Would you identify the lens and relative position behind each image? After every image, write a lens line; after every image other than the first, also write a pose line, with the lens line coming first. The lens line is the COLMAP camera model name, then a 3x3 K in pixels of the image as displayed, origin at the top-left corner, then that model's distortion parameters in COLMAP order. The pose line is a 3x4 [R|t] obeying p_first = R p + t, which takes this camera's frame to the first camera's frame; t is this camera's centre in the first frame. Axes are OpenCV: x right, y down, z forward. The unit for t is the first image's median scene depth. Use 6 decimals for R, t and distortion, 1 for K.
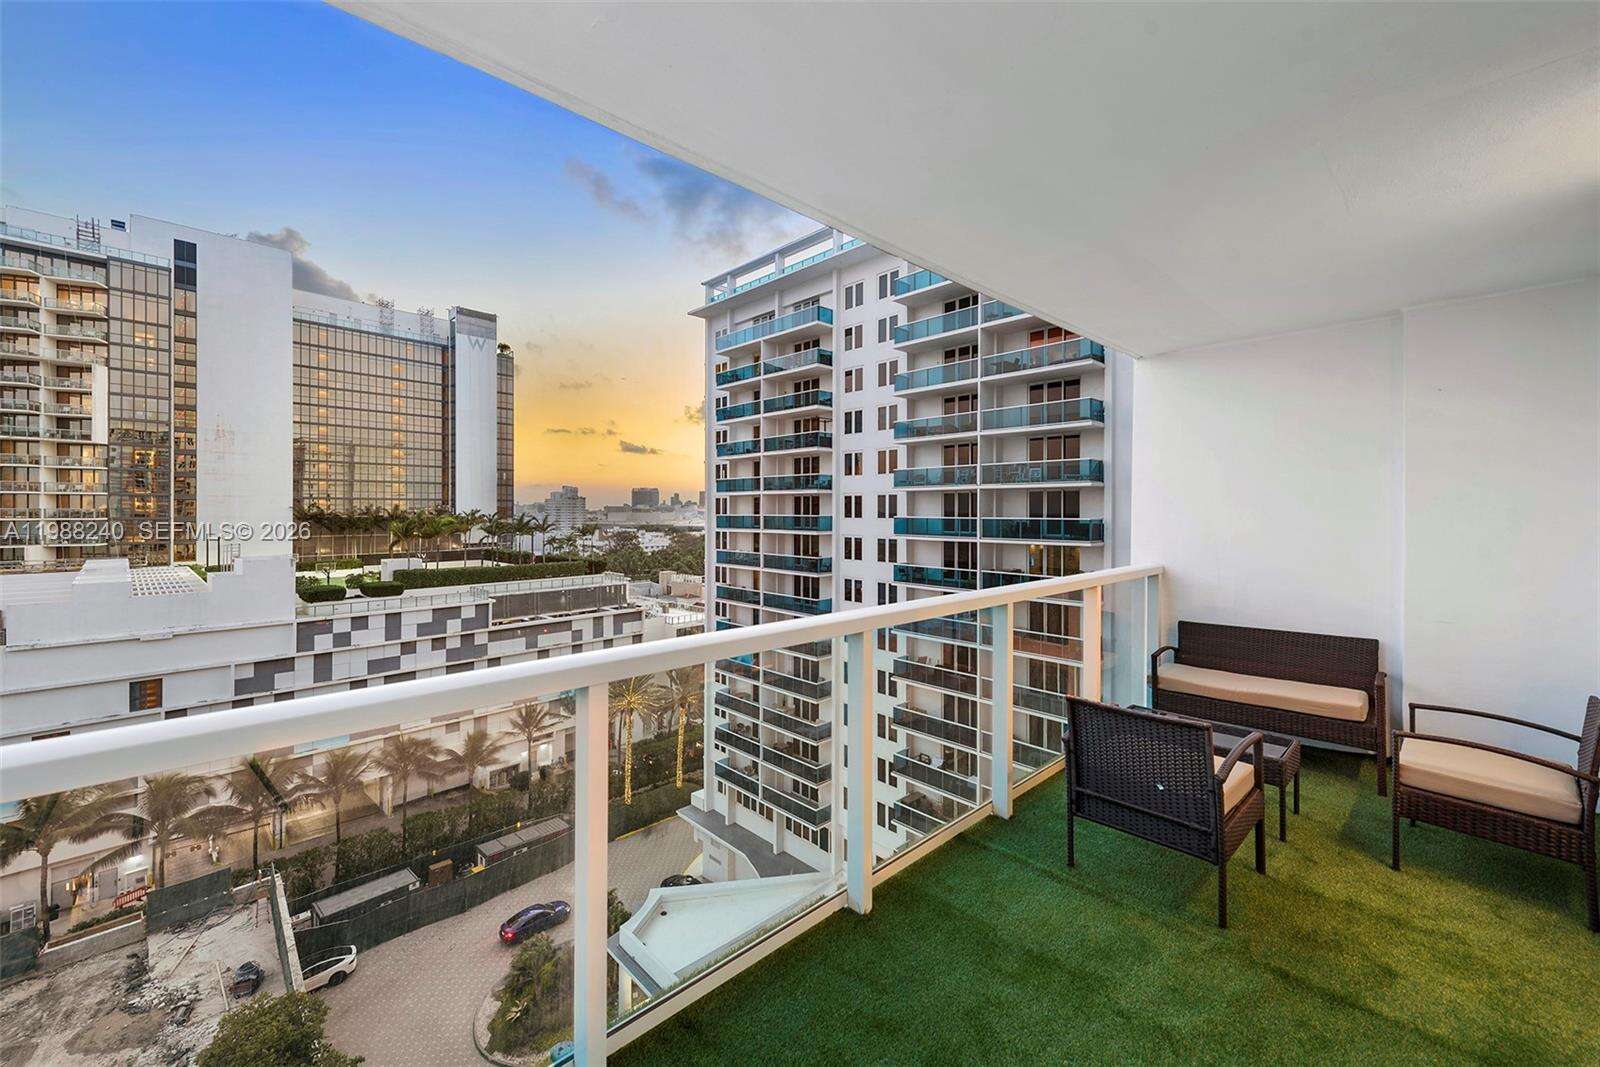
lens RADIAL K [[642.1, 0, 802.7], [0, 642.1, 521.2], [0, 0, 1]] dist [0.016742, -0.000833]
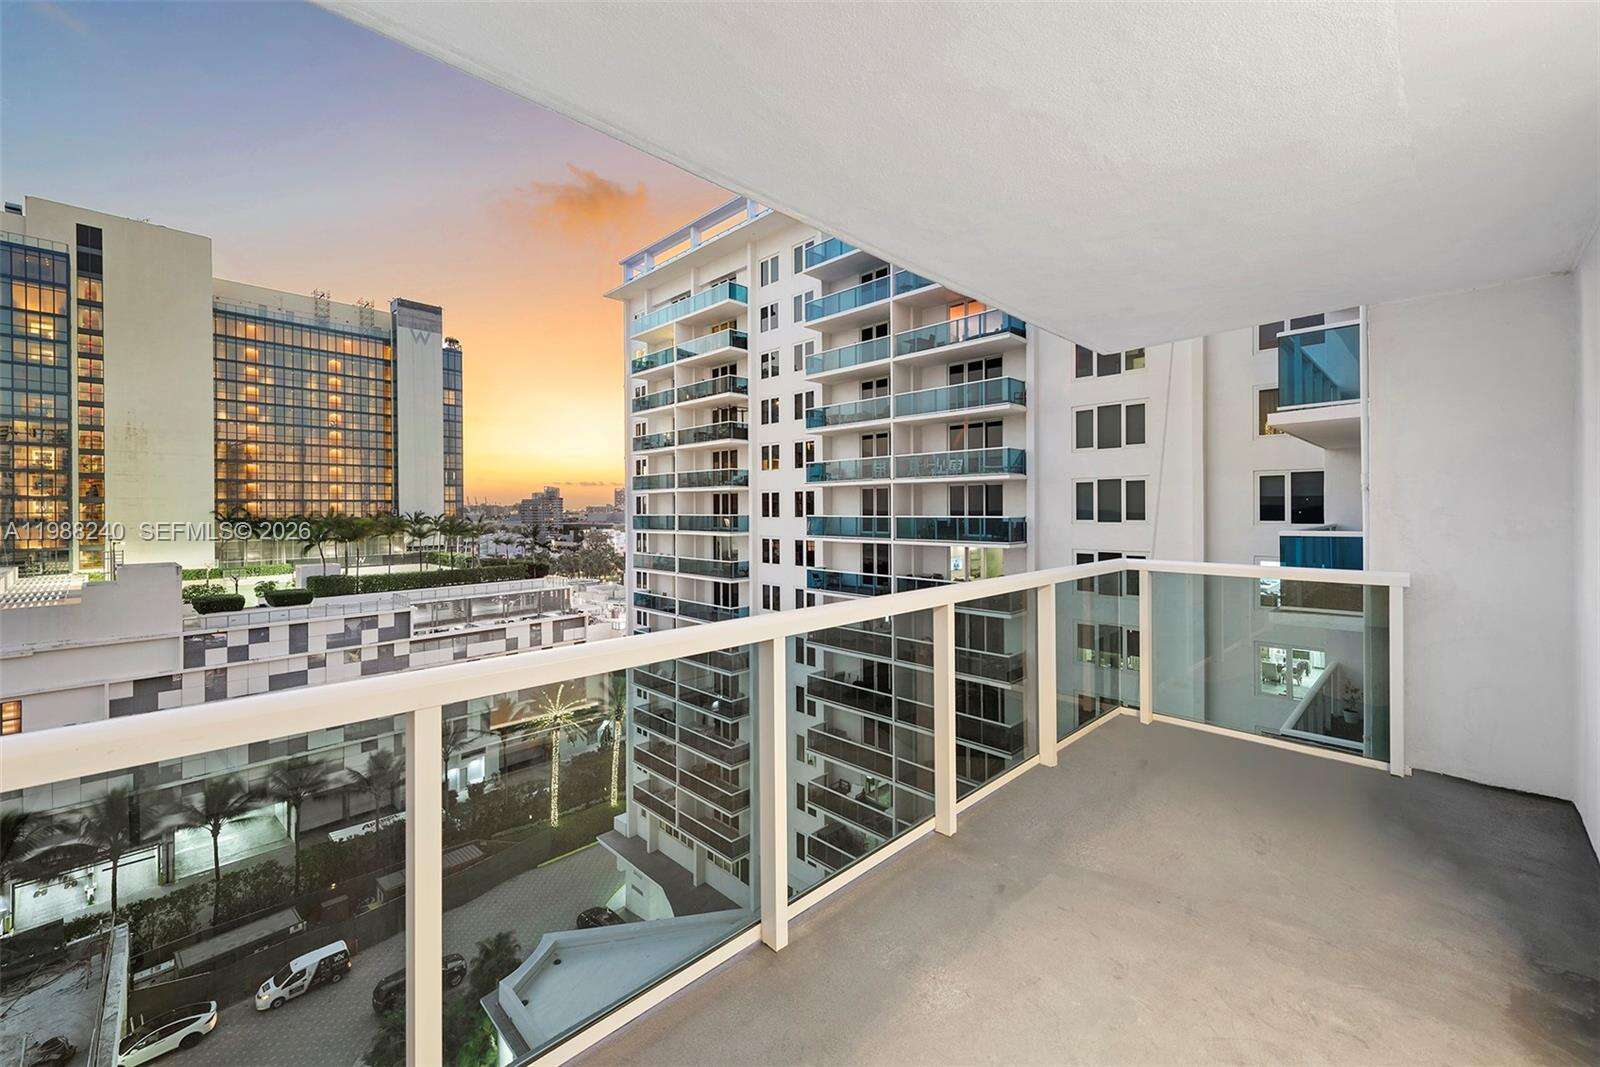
lens RADIAL K [[642.1, 0, 797.6], [0, 642.1, 520.6], [0, 0, 1]] dist [0.016742, -0.000833]
pose [[0.999897, -0.008173, 0.011771, 0.092037], [0.008154, 0.999965, 0.001660, -0.001328], [-0.011784, -0.001564, 0.999929, 0.083840]]
